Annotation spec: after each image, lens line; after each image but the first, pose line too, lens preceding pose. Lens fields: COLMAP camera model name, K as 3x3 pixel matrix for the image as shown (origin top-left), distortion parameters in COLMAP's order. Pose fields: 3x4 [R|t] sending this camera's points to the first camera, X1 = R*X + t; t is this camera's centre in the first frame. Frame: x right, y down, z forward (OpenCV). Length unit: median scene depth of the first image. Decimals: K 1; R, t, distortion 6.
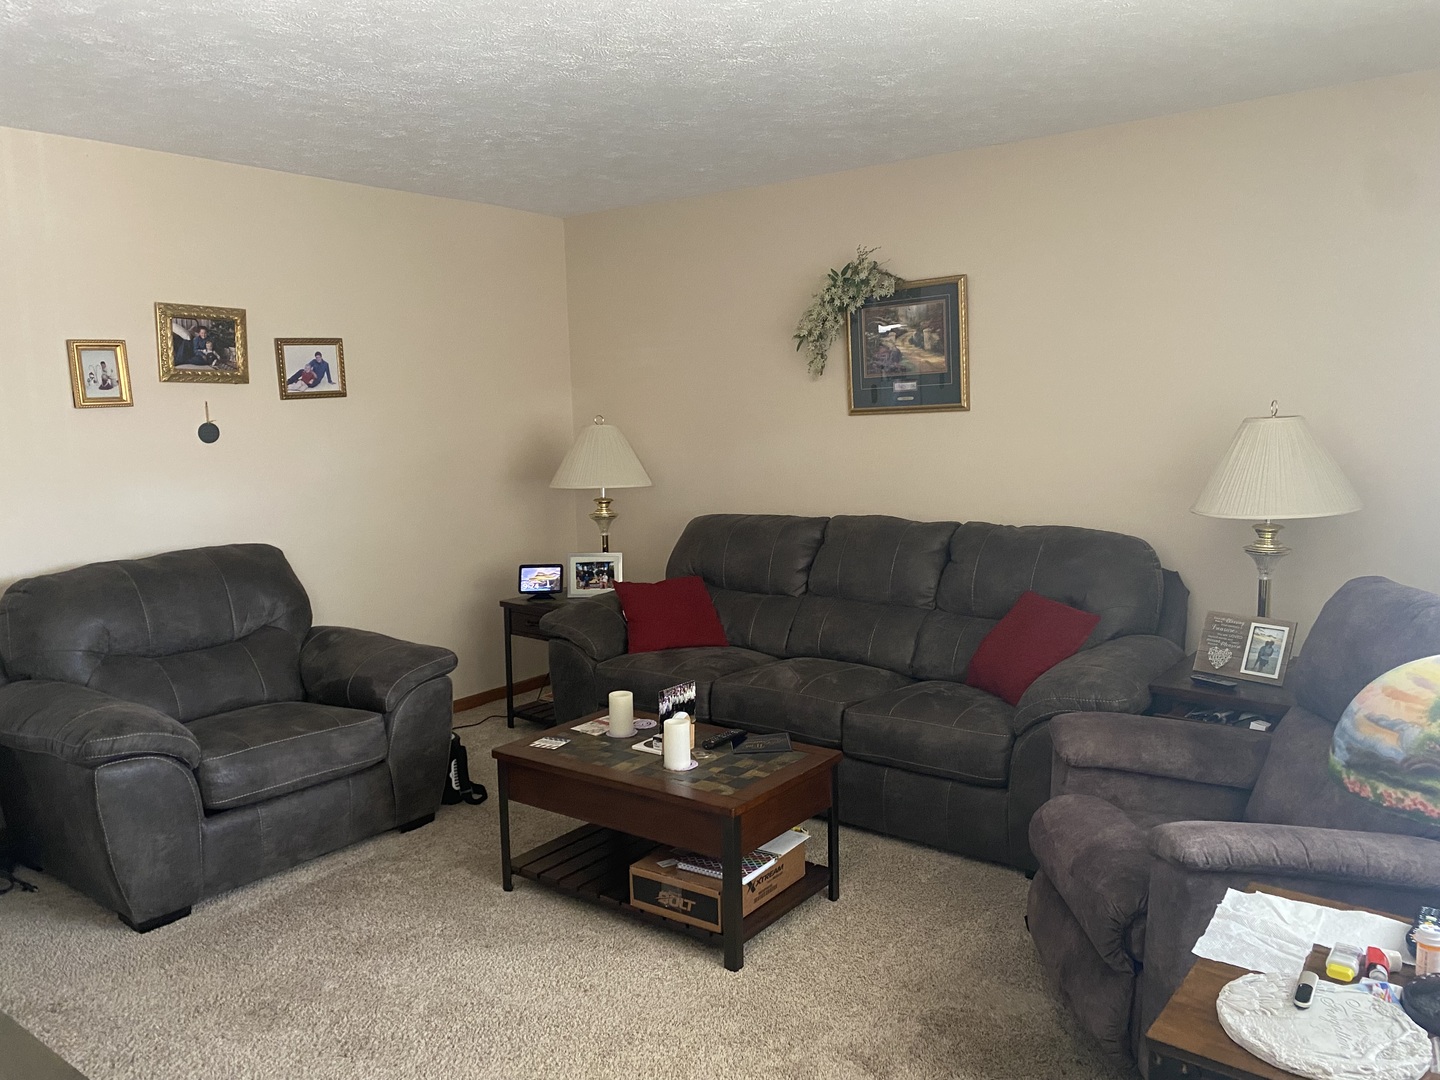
lens RADIAL K [[1093.2, 0, 722.4], [0, 1093.2, 539.8], [0, 0, 1]] dist [0.040313, -0.043855]
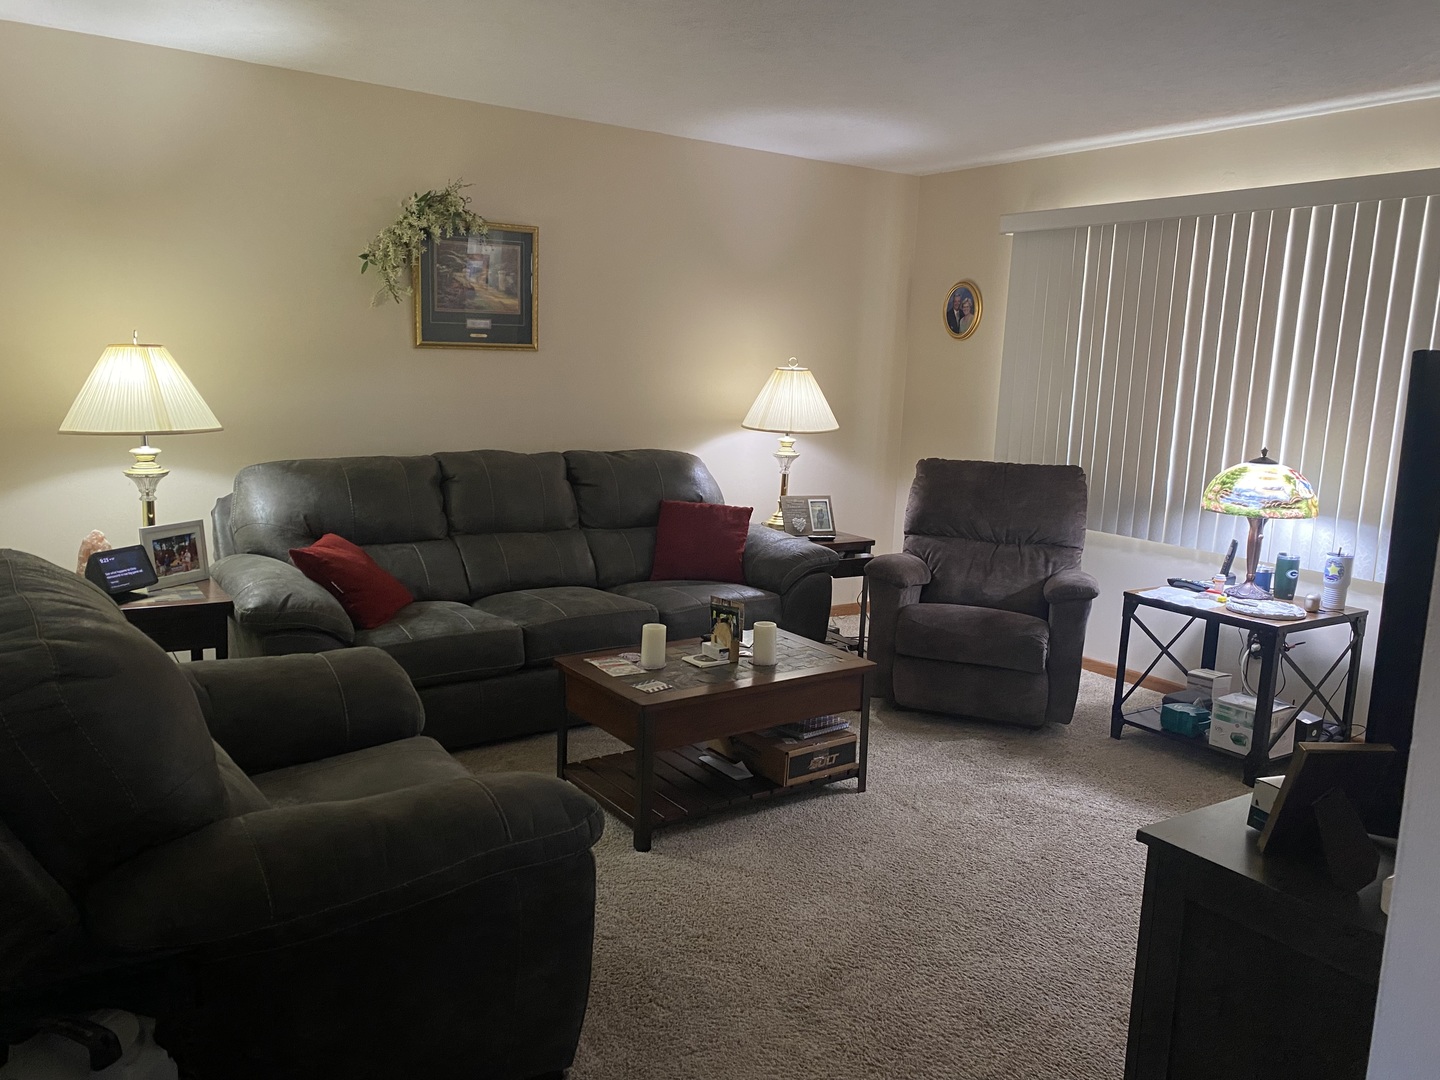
lens RADIAL K [[1093.2, 0, 721.1], [0, 1093.2, 540.5], [0, 0, 1]] dist [0.040313, -0.043855]
pose [[0.297175, -0.124782, 0.946634, -0.783059], [0.073272, 0.991481, 0.107691, -0.032557], [-0.952007, 0.037358, 0.303787, 0.483266]]
